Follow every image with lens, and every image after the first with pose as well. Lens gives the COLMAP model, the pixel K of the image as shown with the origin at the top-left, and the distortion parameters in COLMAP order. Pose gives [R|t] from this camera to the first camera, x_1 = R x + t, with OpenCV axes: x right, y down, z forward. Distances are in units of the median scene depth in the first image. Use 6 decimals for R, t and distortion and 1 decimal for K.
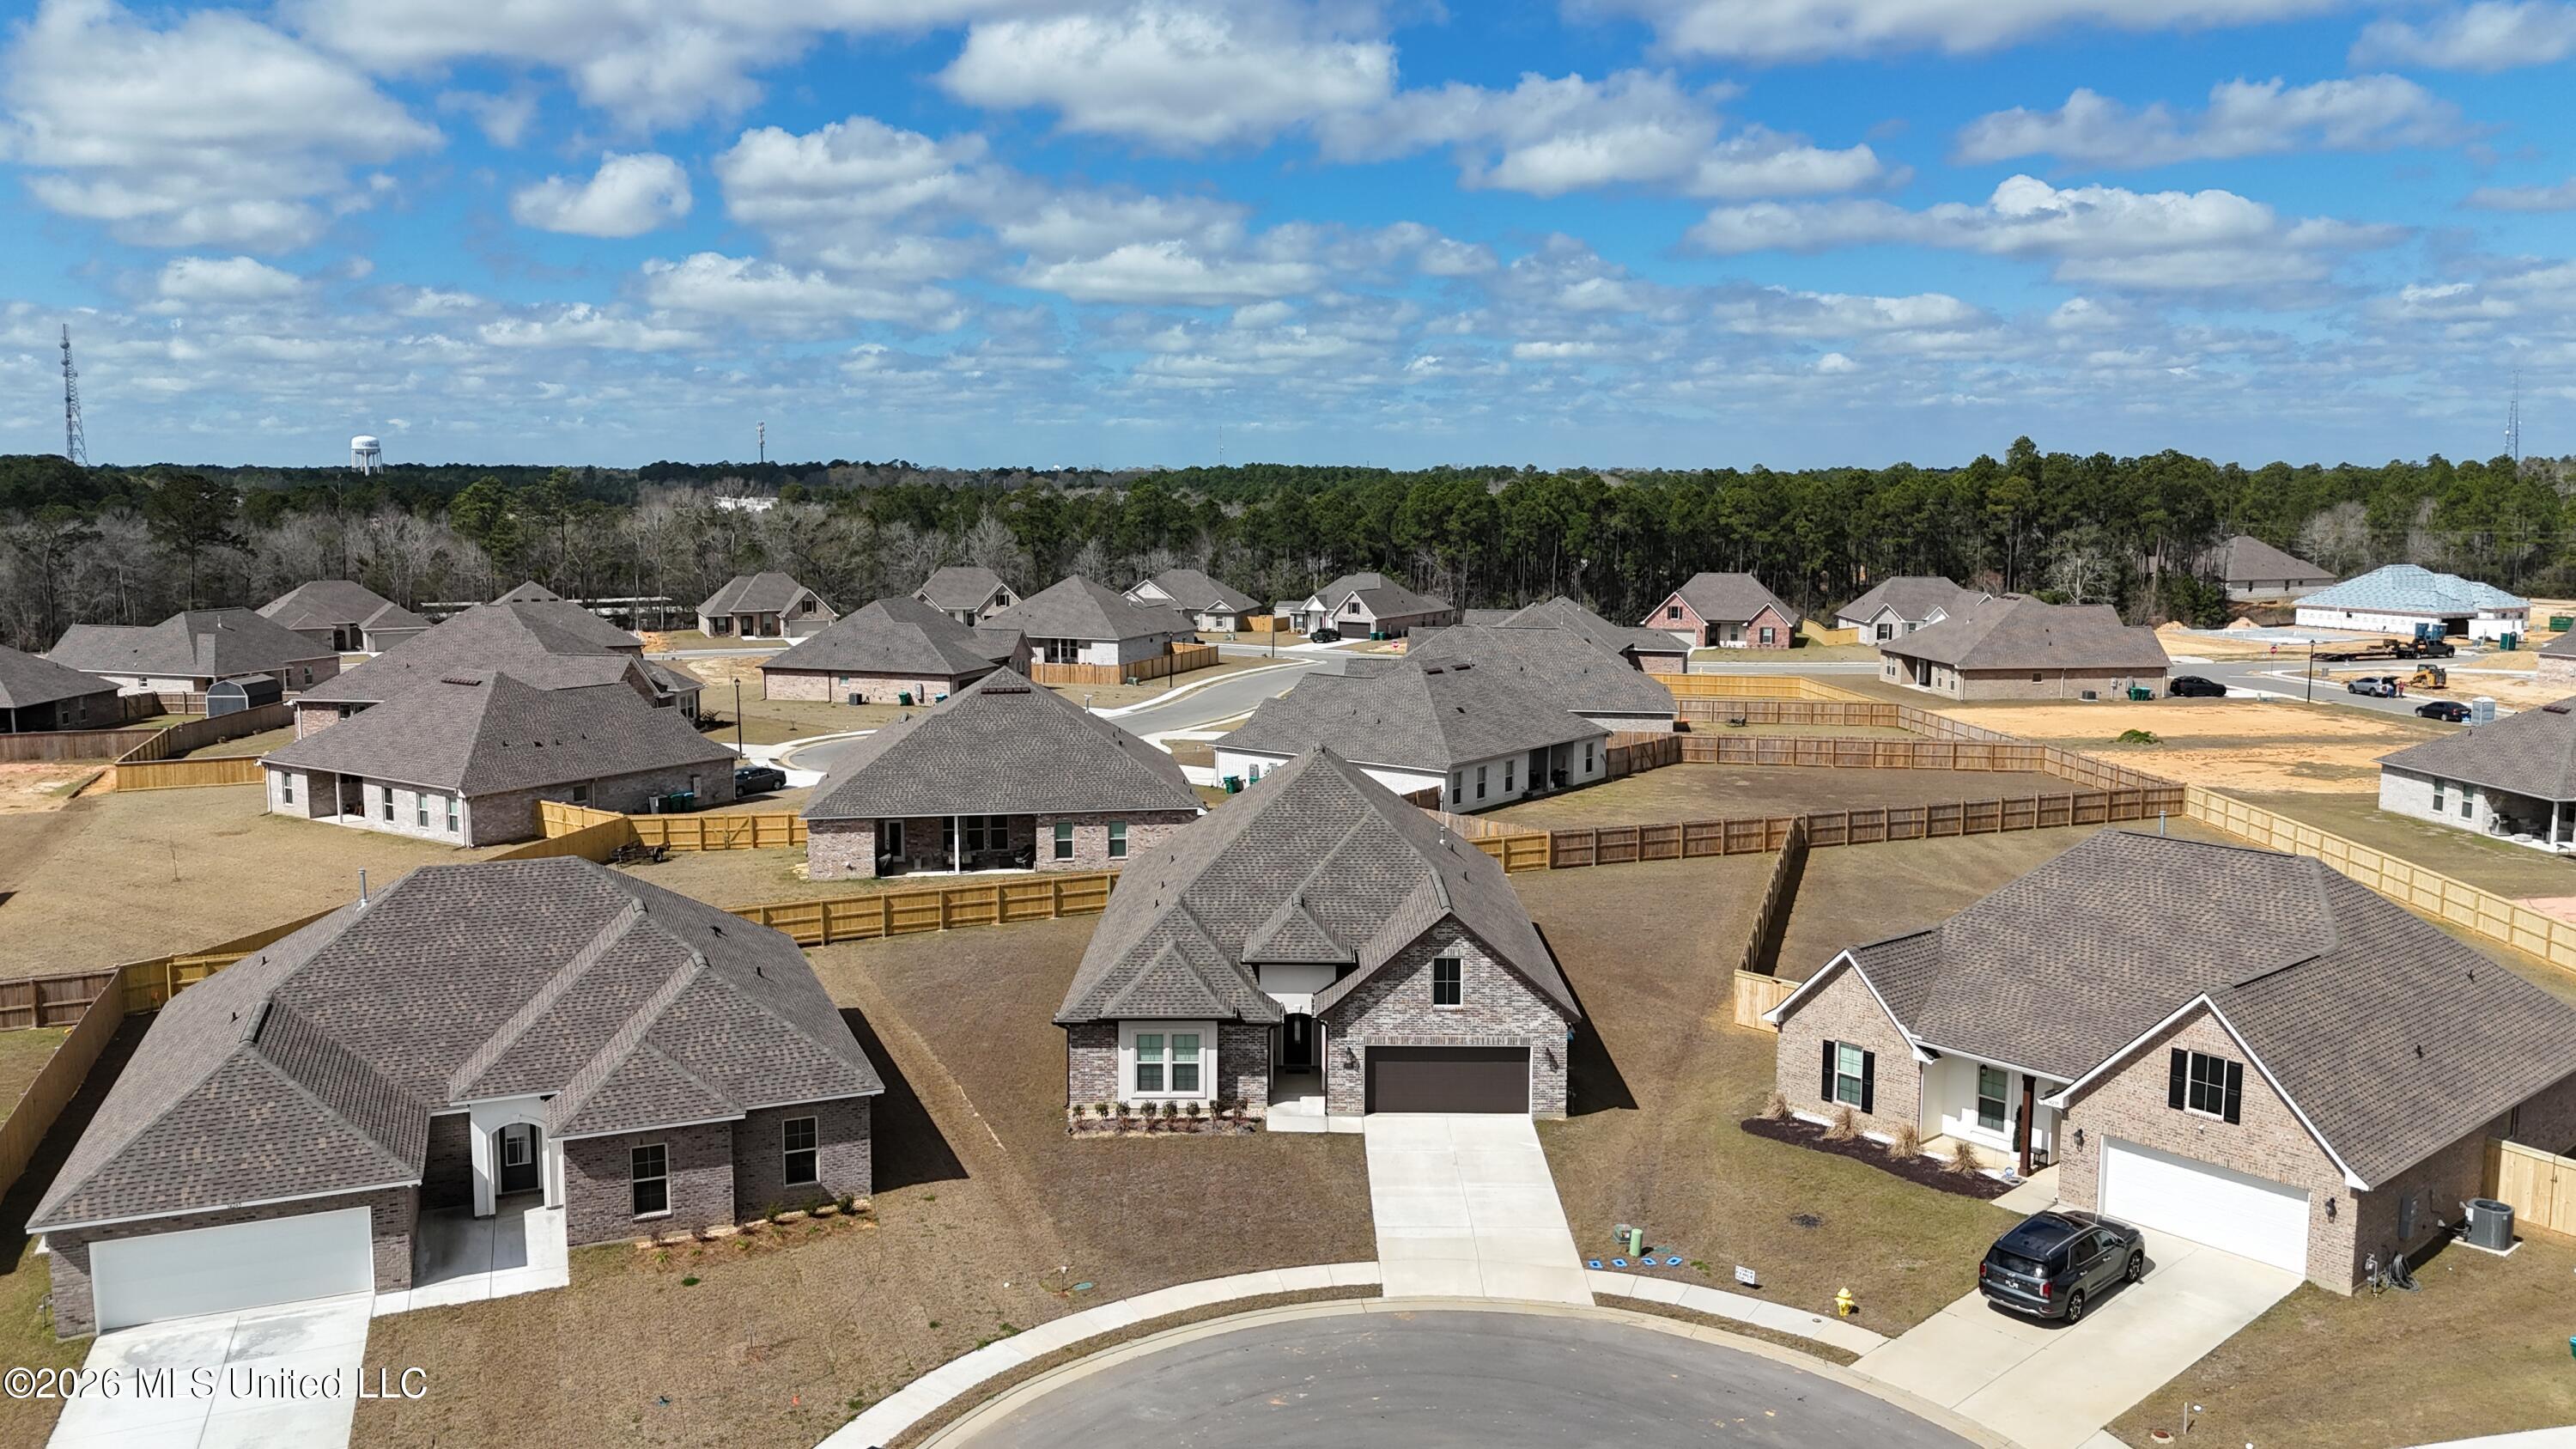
lens RADIAL K [[1858.4, 0, 1289.4], [0, 1858.4, 719.2], [0, 0, 1]] dist [0.038627, -0.003348]
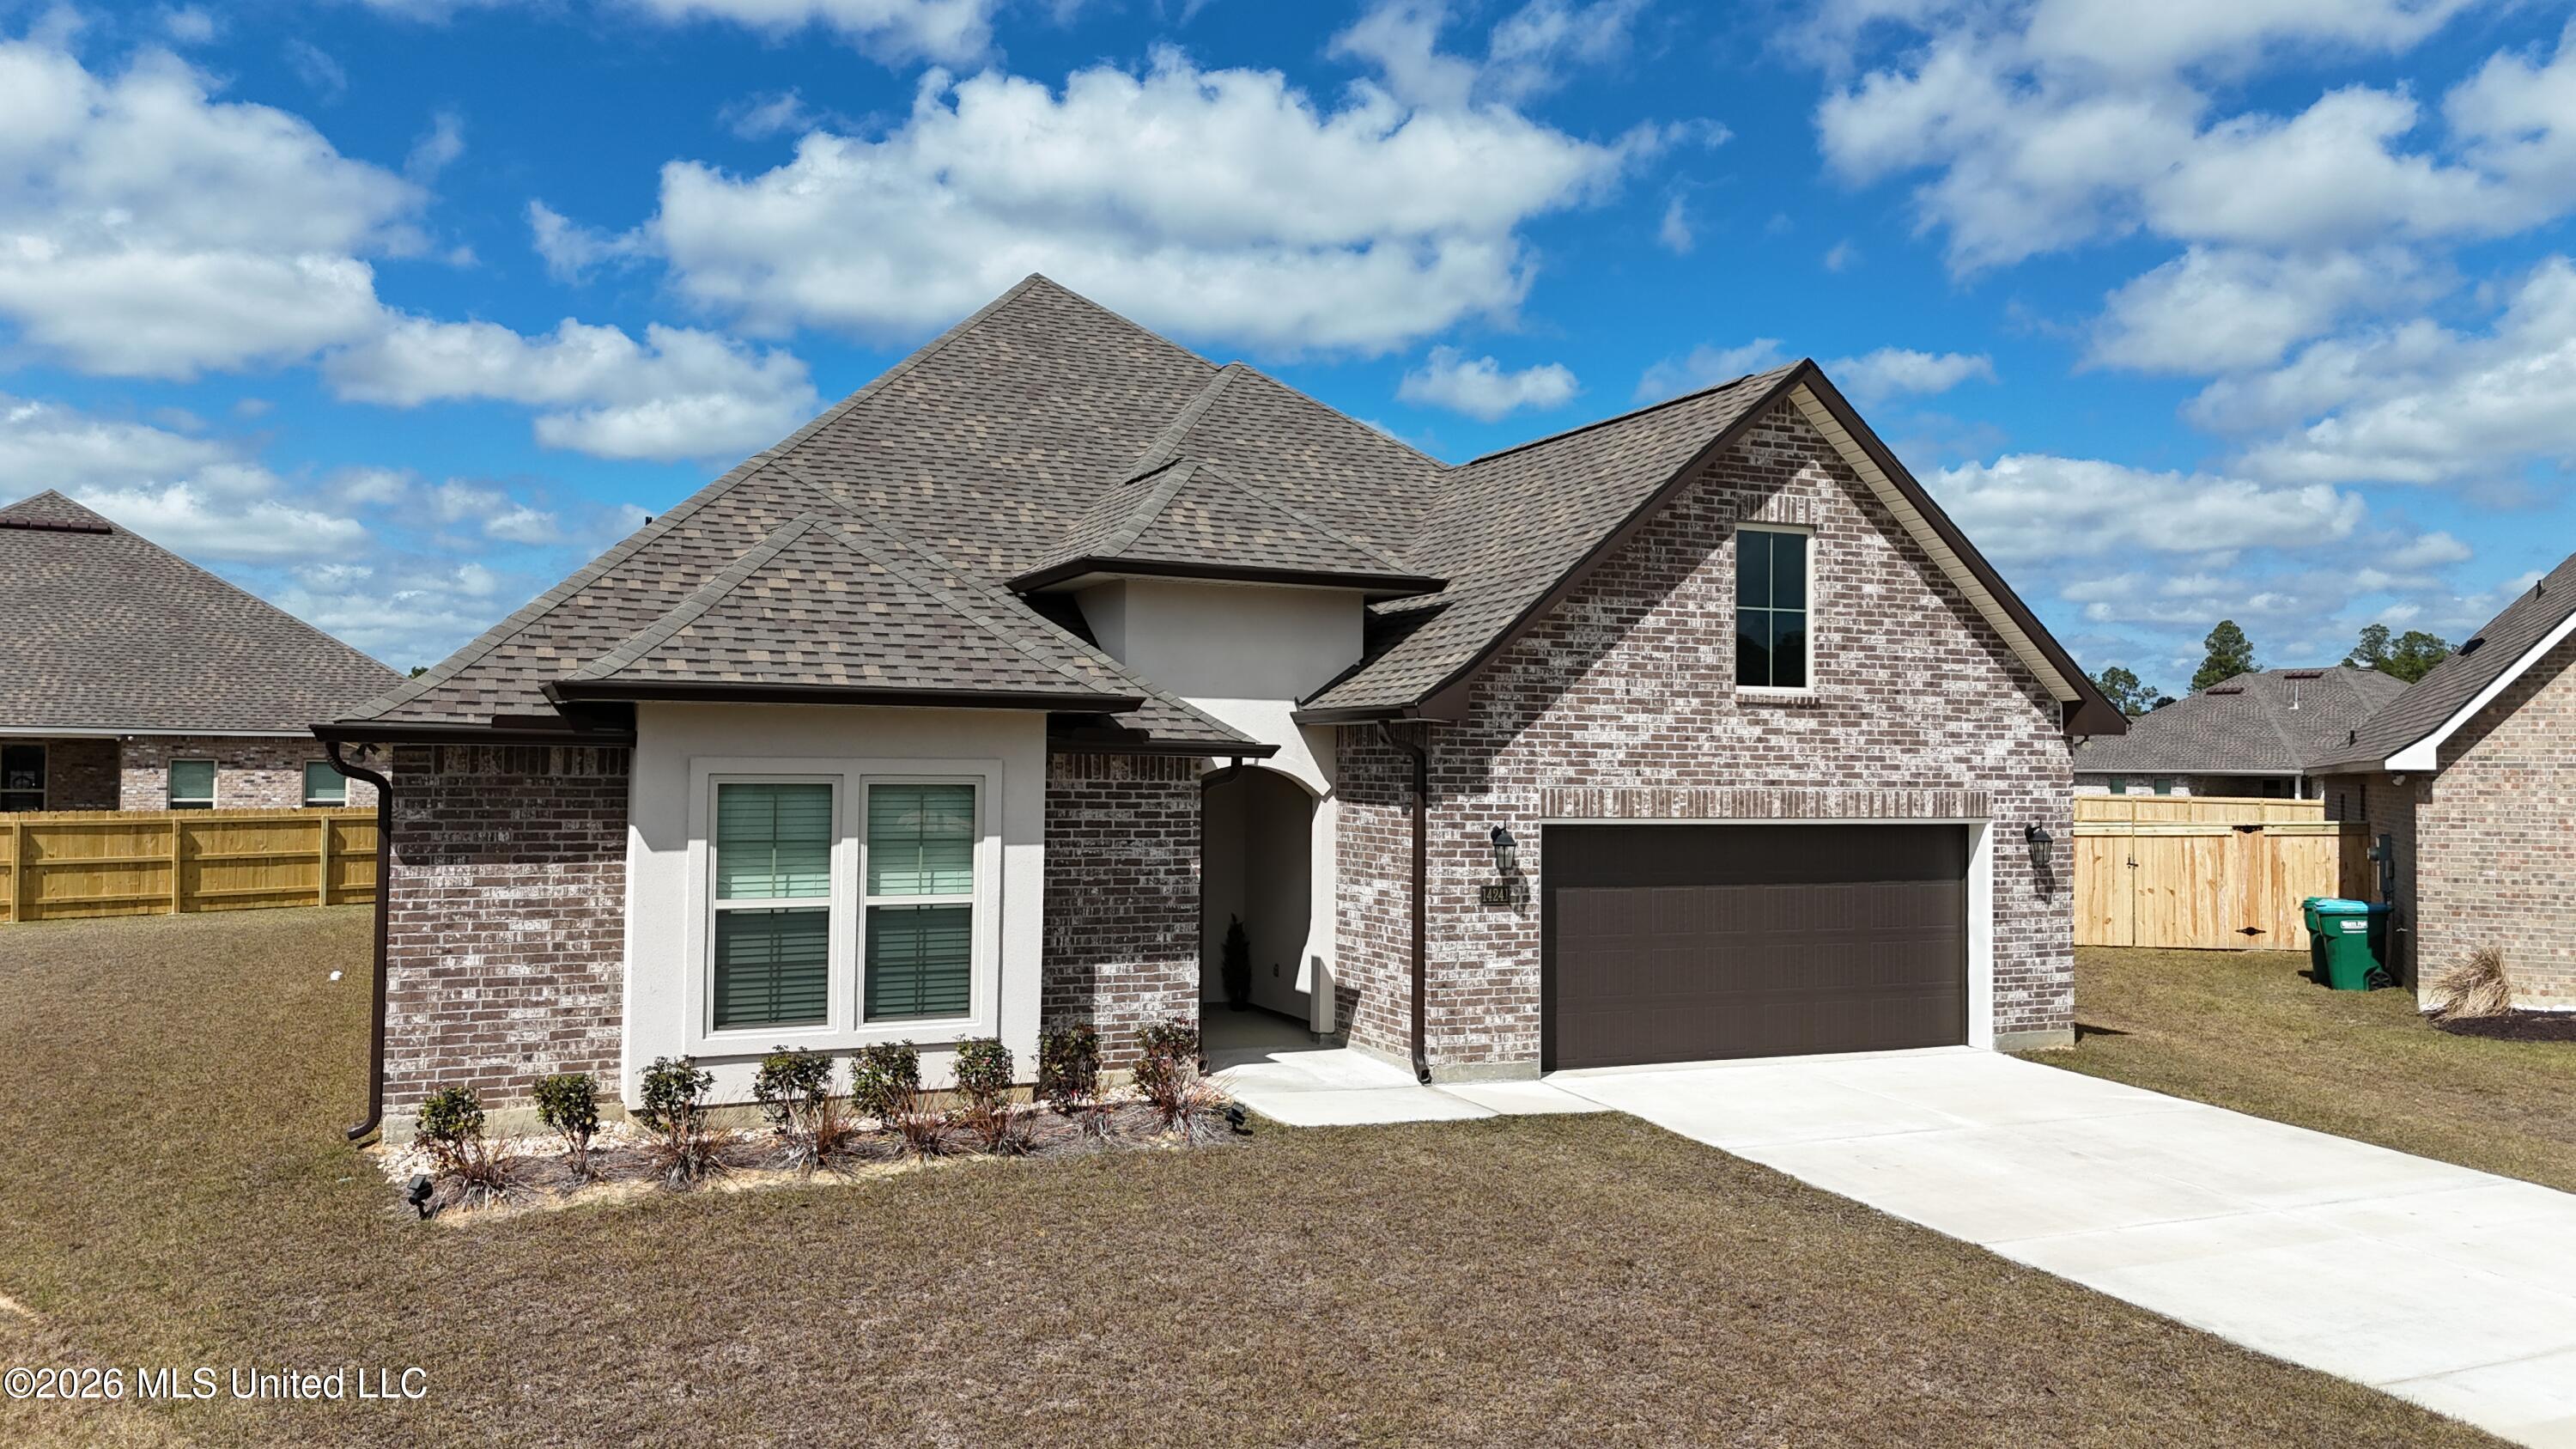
lens RADIAL K [[1858.4, 0, 1291.8], [0, 1858.4, 735.9], [0, 0, 1]] dist [0.038627, -0.003348]
pose [[0.905828, 0.019516, 0.423197, -0.117043], [0.040242, 0.990458, -0.131811, 0.198311], [-0.421731, 0.136428, 0.896399, 0.755927]]
